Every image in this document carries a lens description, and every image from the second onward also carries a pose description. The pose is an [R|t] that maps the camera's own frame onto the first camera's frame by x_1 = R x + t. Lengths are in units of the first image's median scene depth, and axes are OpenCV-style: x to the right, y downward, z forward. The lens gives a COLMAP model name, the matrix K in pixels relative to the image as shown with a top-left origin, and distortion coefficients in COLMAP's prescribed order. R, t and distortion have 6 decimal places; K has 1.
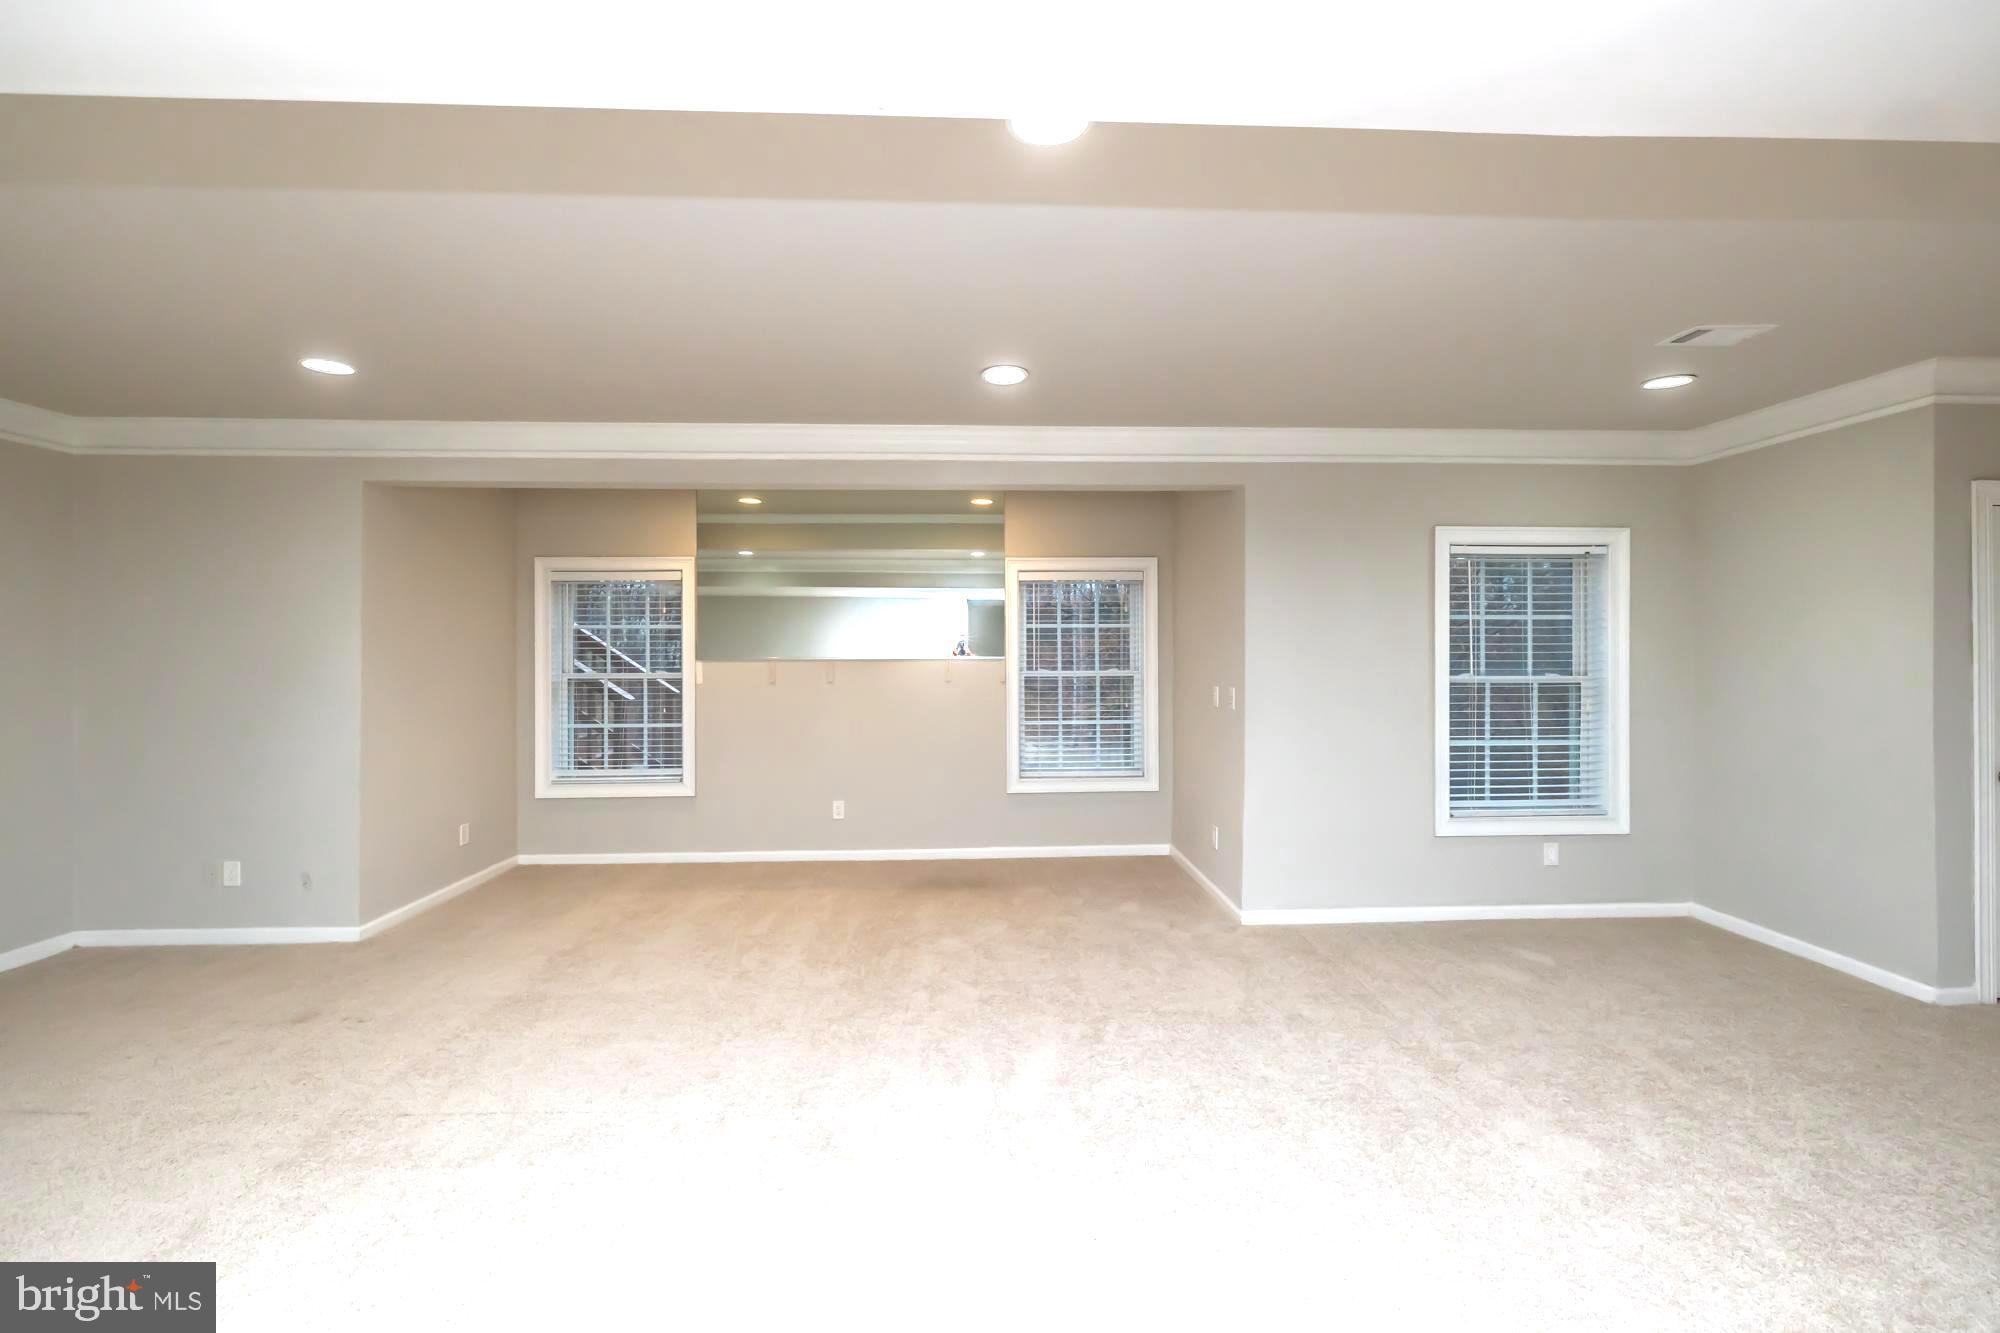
lens RADIAL K [[855.9, 0, 1002.7], [0, 855.9, 670.5], [0, 0, 1]] dist [0.010236, -0.001198]
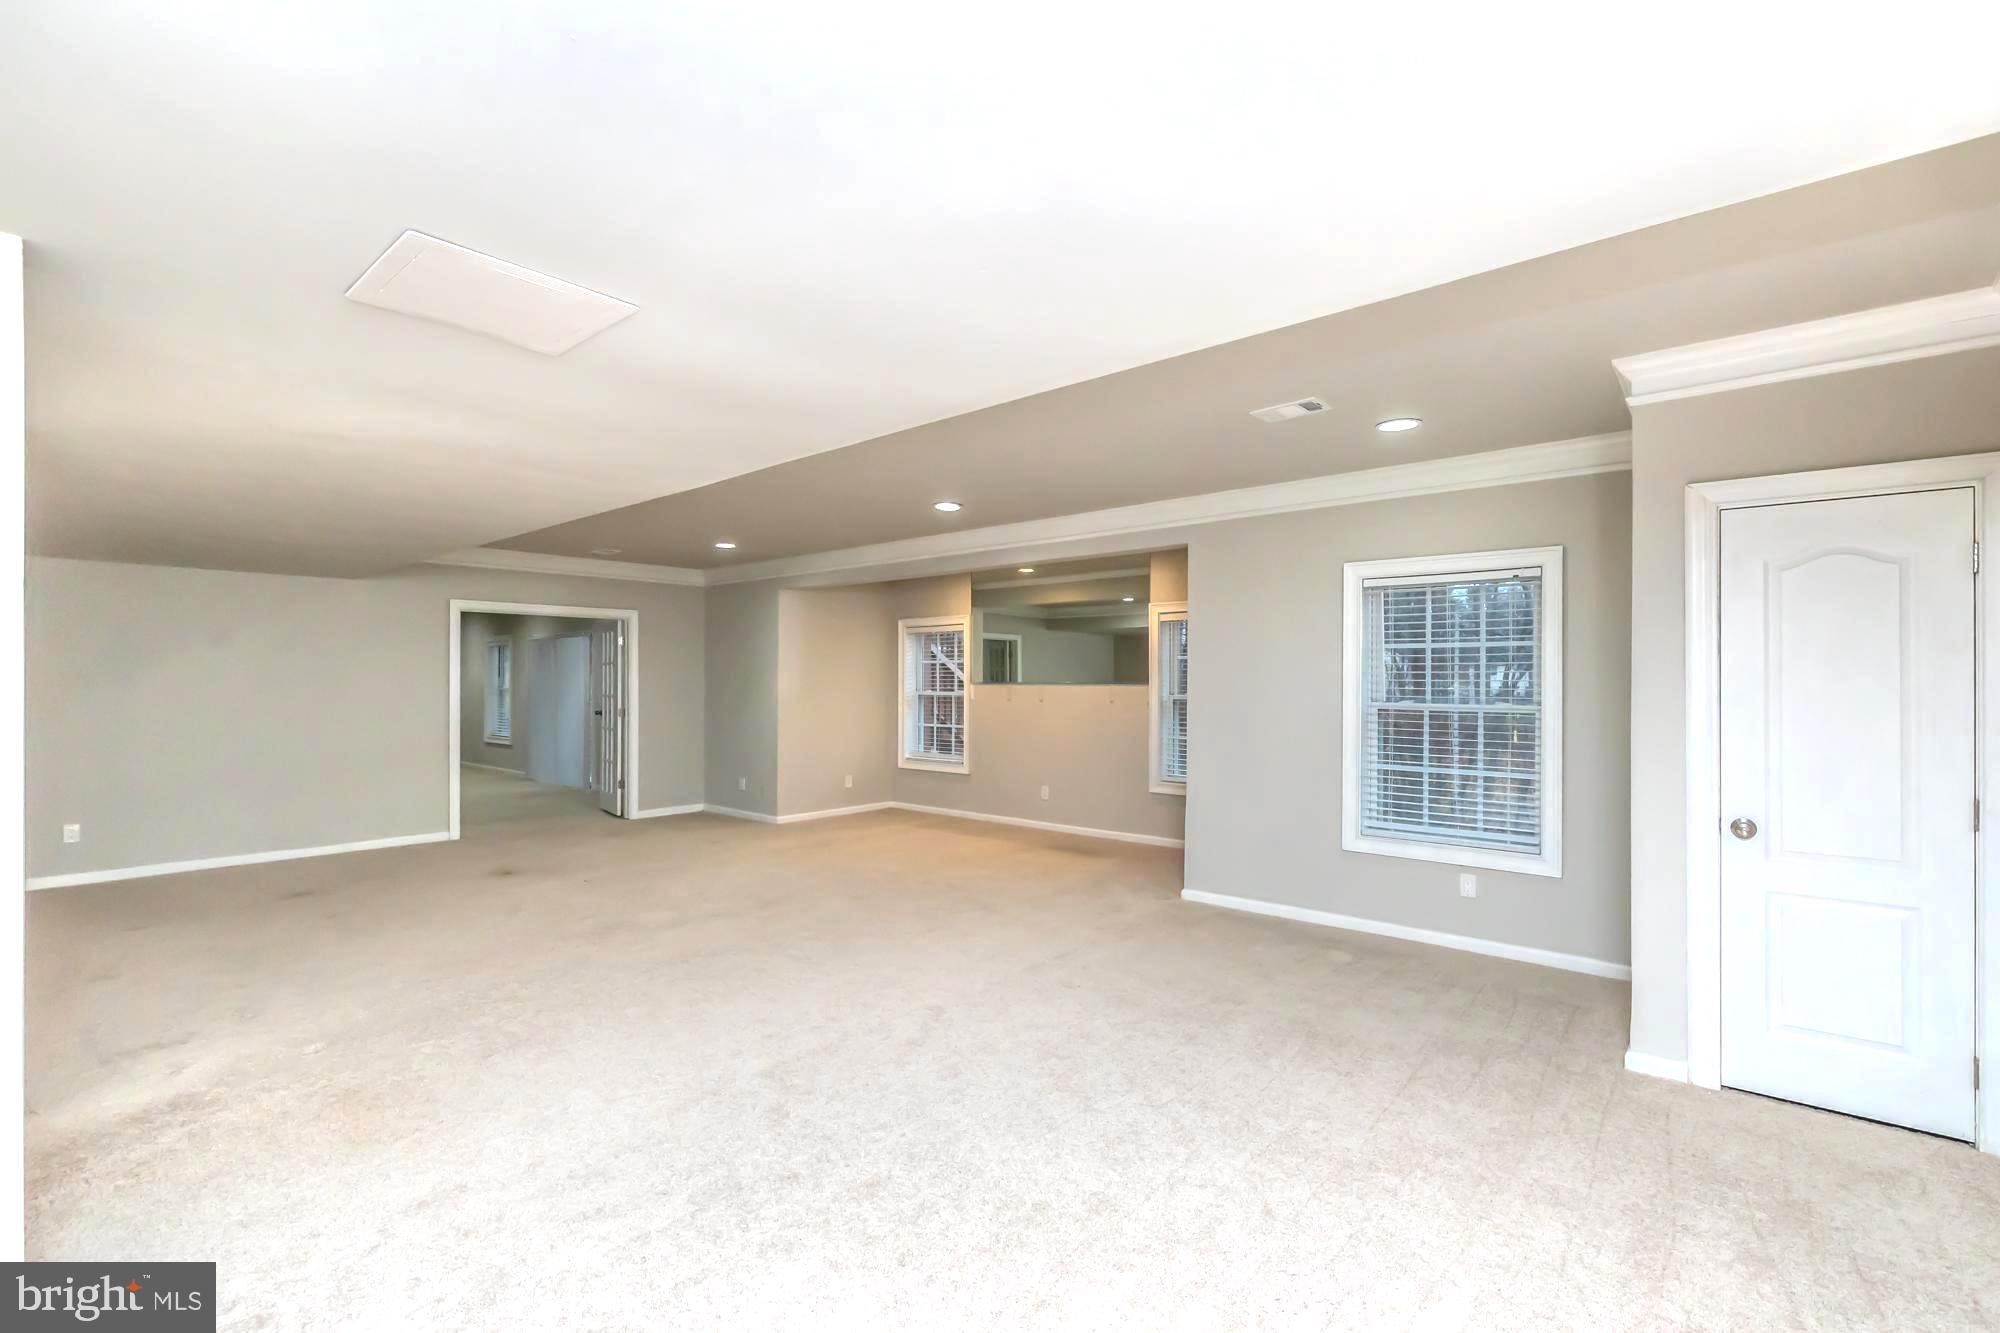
lens RADIAL K [[855.9, 0, 999.2], [0, 855.9, 682.4], [0, 0, 1]] dist [0.010236, -0.001198]
pose [[0.737787, 0.003121, -0.675026, 0.871201], [-0.007707, 0.999963, -0.003800, -0.010459], [0.674989, 0.008006, 0.737784, -0.085876]]
